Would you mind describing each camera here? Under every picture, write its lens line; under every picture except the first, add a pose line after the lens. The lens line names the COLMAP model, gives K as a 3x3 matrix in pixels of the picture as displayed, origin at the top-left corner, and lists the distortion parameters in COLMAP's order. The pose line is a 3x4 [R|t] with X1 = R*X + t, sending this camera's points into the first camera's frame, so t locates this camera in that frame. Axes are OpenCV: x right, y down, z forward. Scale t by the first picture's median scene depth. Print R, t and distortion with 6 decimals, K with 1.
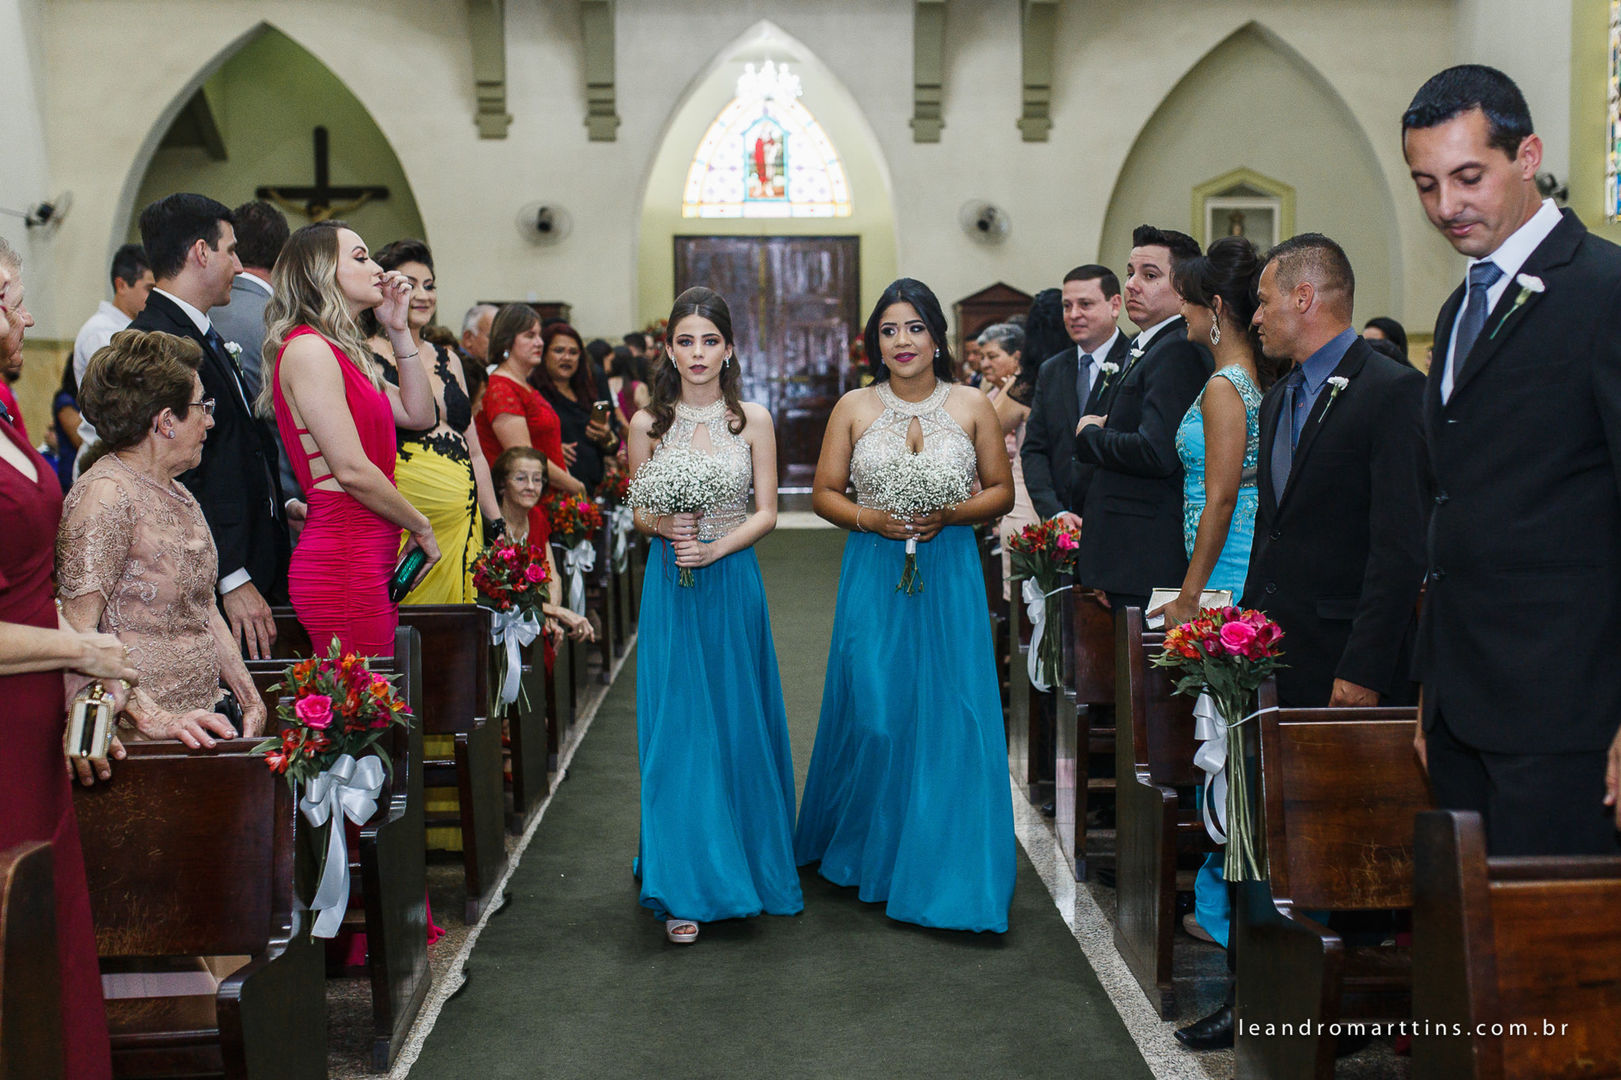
lens RADIAL K [[1726.1, 0, 870.1], [0, 1726.1, 510.0], [0, 0, 1]] dist [0.007381, -0.021309]
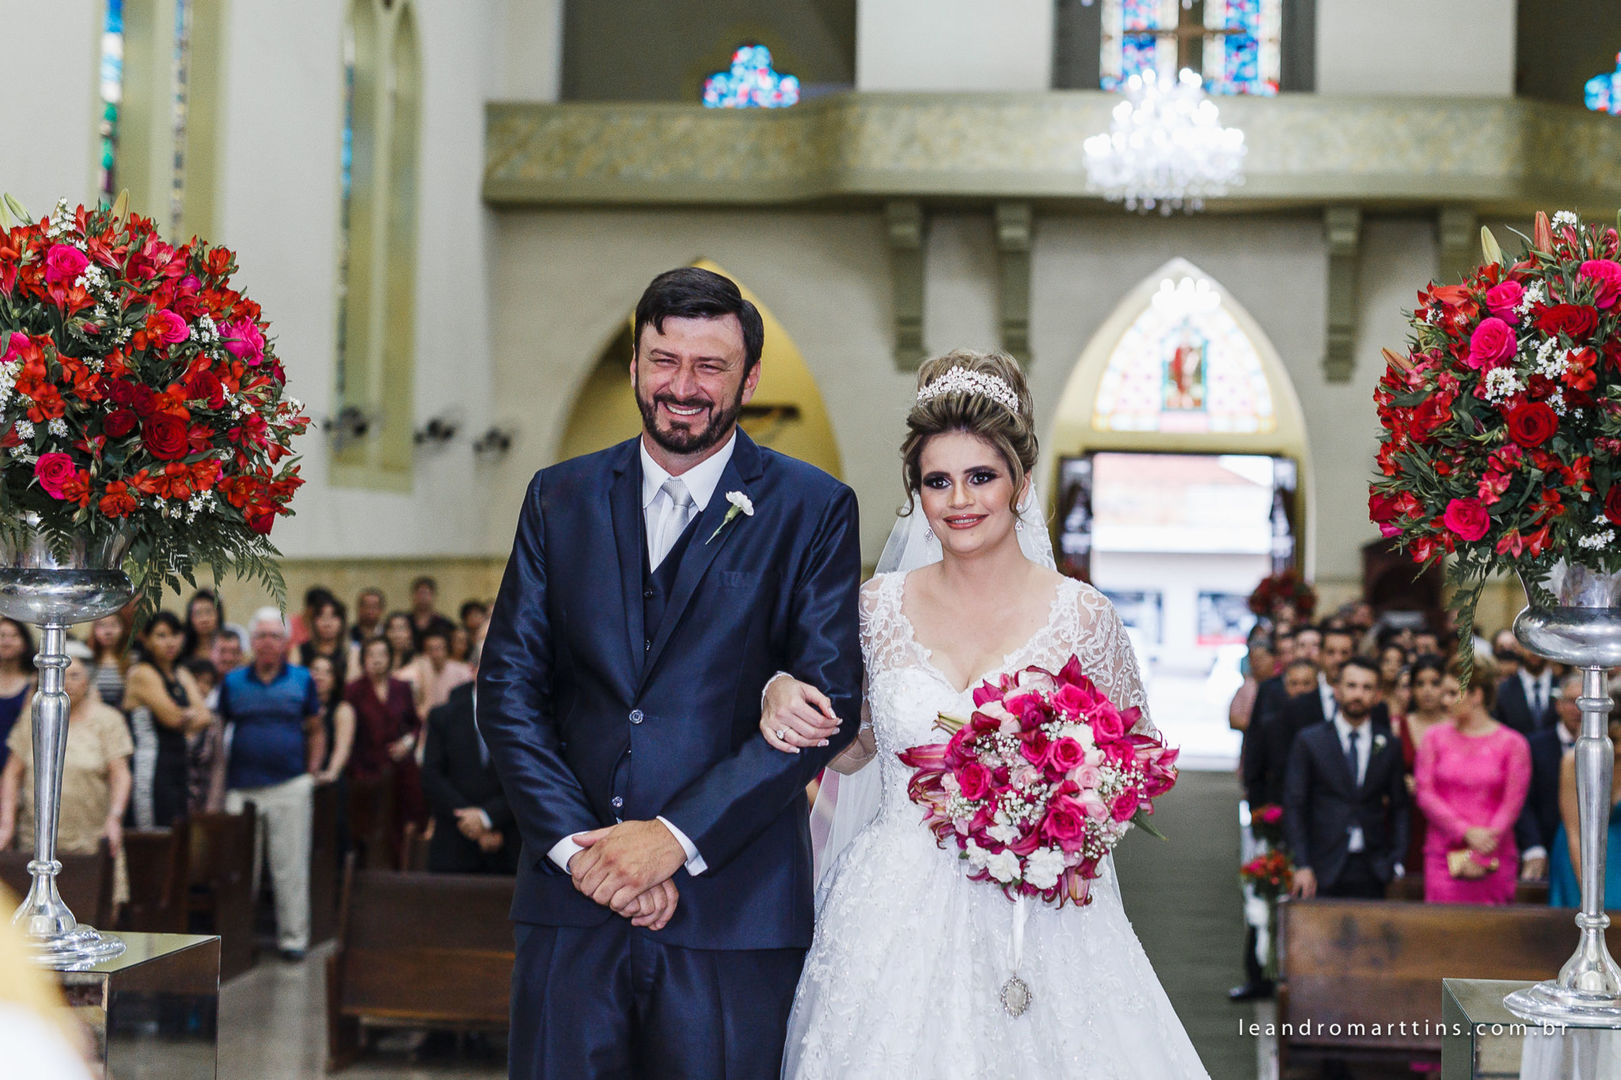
lens RADIAL K [[2968.7, 0, 951.2], [0, 2968.7, 441.3], [0, 0, 1]] dist [-0.015490, 0.086540]
pose [[0.987028, 0.024496, -0.158671, 0.265551], [-0.039656, 0.994867, -0.093098, -0.035311], [0.155576, 0.098183, 0.982932, -2.227161]]
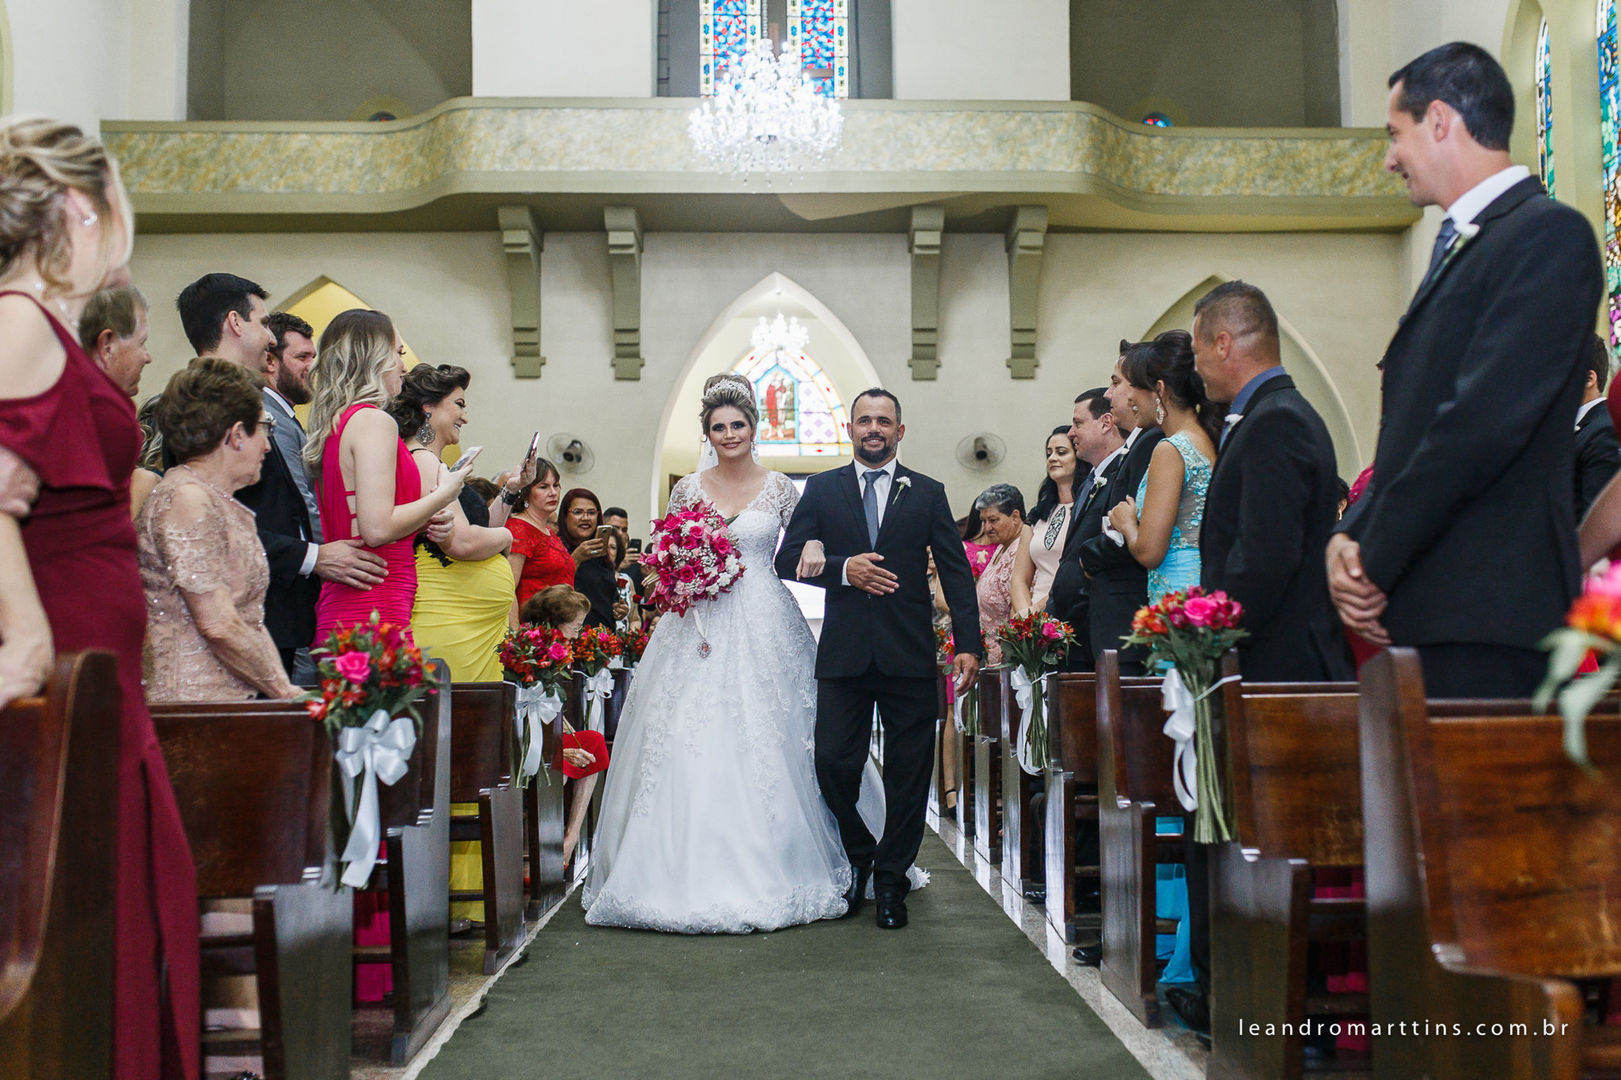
lens RADIAL K [[1626.3, 0, 867.5], [0, 1626.3, 540.9], [0, 0, 1]] dist [0.010247, -0.001122]
pose [[0.999971, -0.005796, -0.004977, 0.004655], [0.005031, 0.989867, -0.141905, 0.104706], [0.005749, 0.141876, 0.989868, -0.014670]]
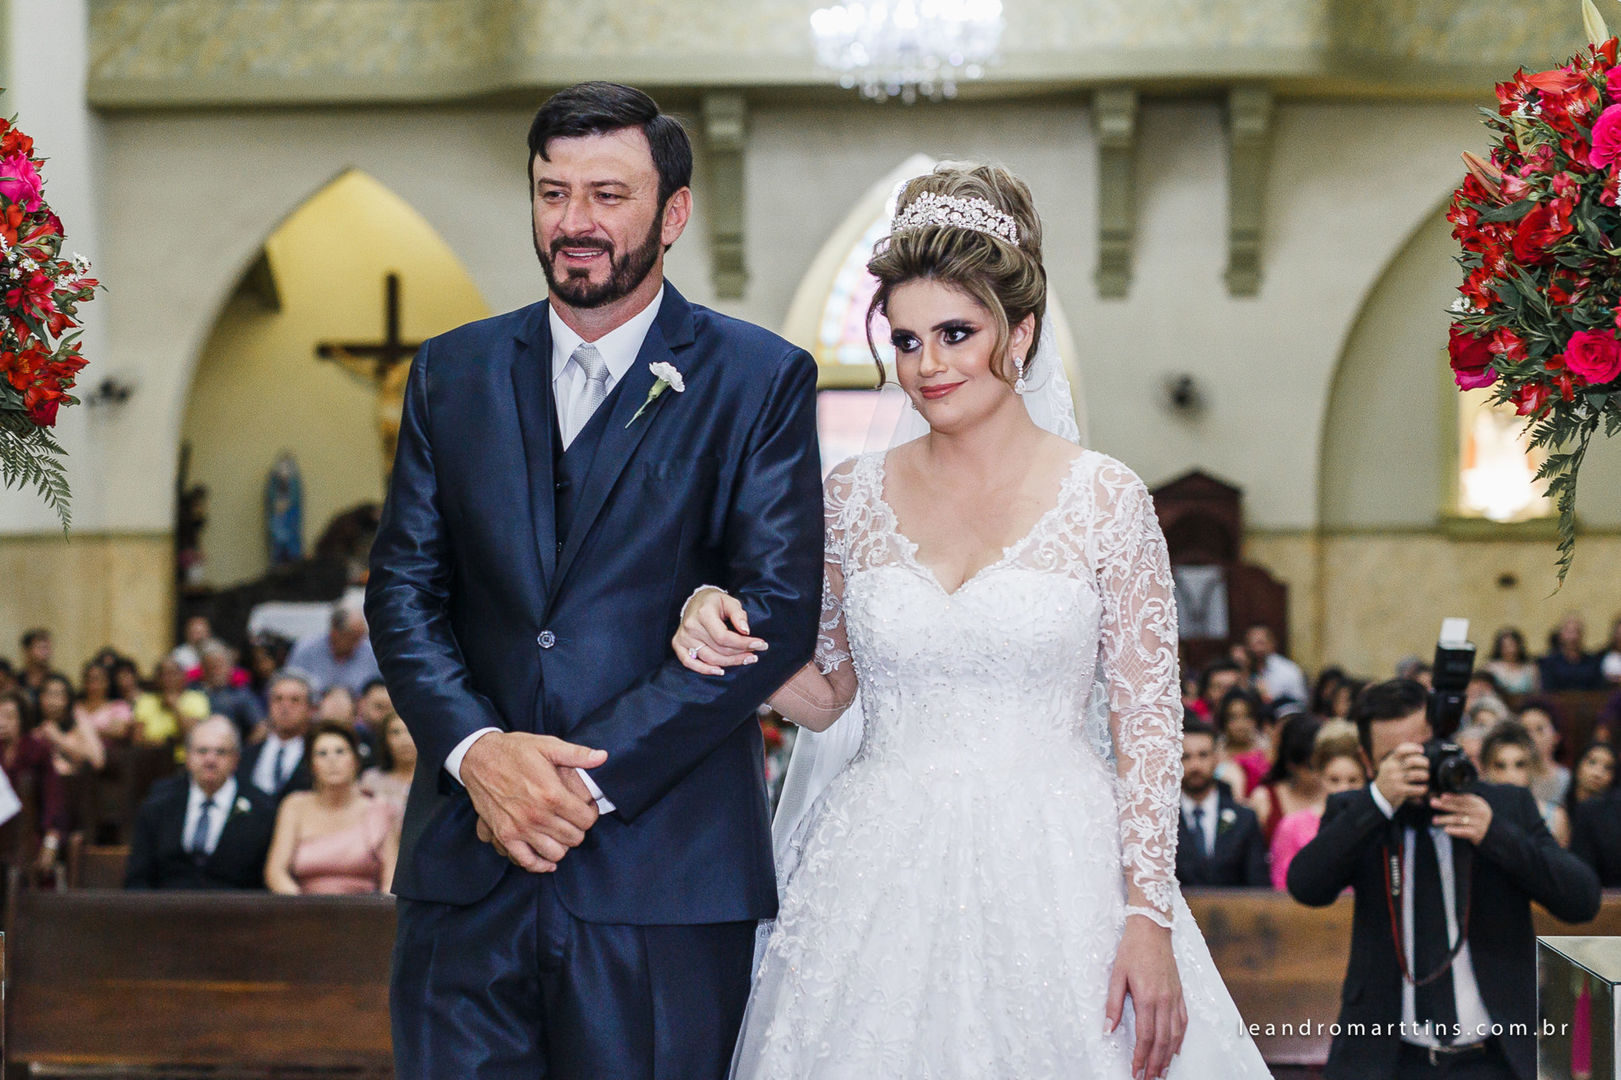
lens RADIAL K [[3481.5, 0, 721.3], [0, 3481.5, 536.4], [0, 0, 1]] dist [0.006705, -0.210761]
pose [[0.992351, 0.005235, -0.123339, 0.167226], [-0.012076, 0.998425, -0.054783, -0.008027], [0.122858, 0.055854, 0.990851, -2.173885]]
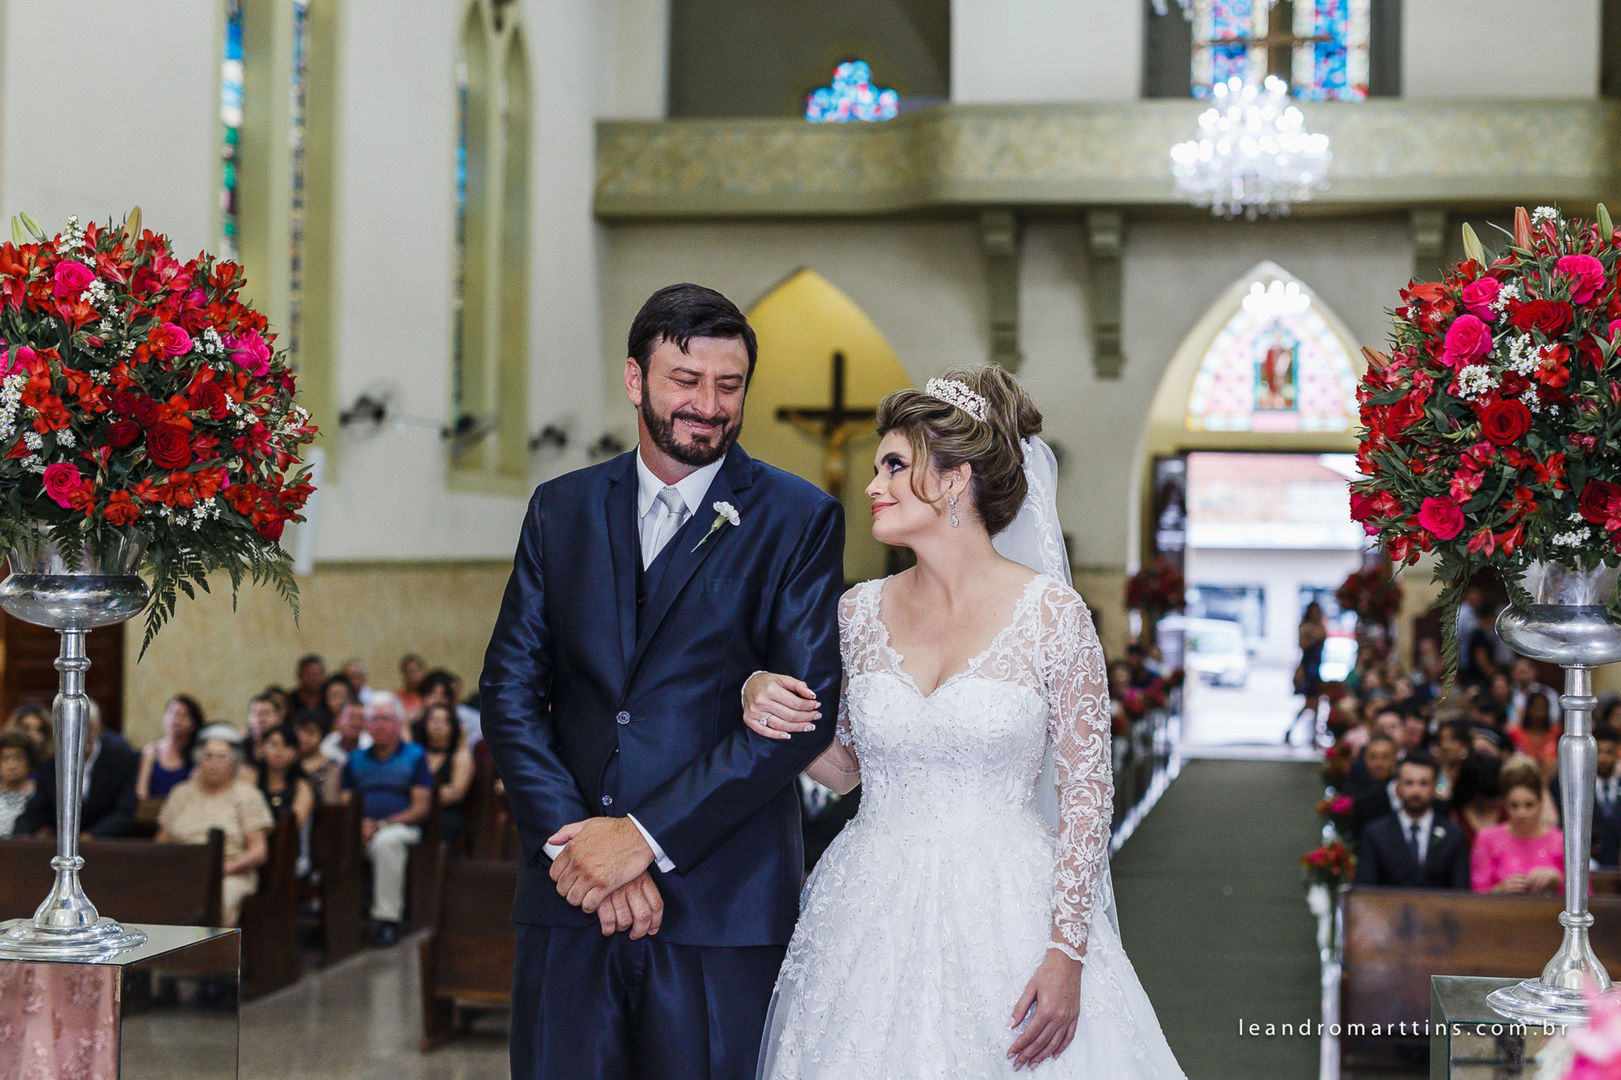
lens RADIAL K [[2856.2, 0, 866.0], [0, 2856.2, 513.5], [0, 0, 1]] dist [-0.011778, 0.048352]
pose [[0.973279, 0.021232, -0.228643, 0.307770], [-0.037223, 0.997135, -0.065850, -0.040069], [0.226590, 0.072601, 0.971281, -2.190506]]
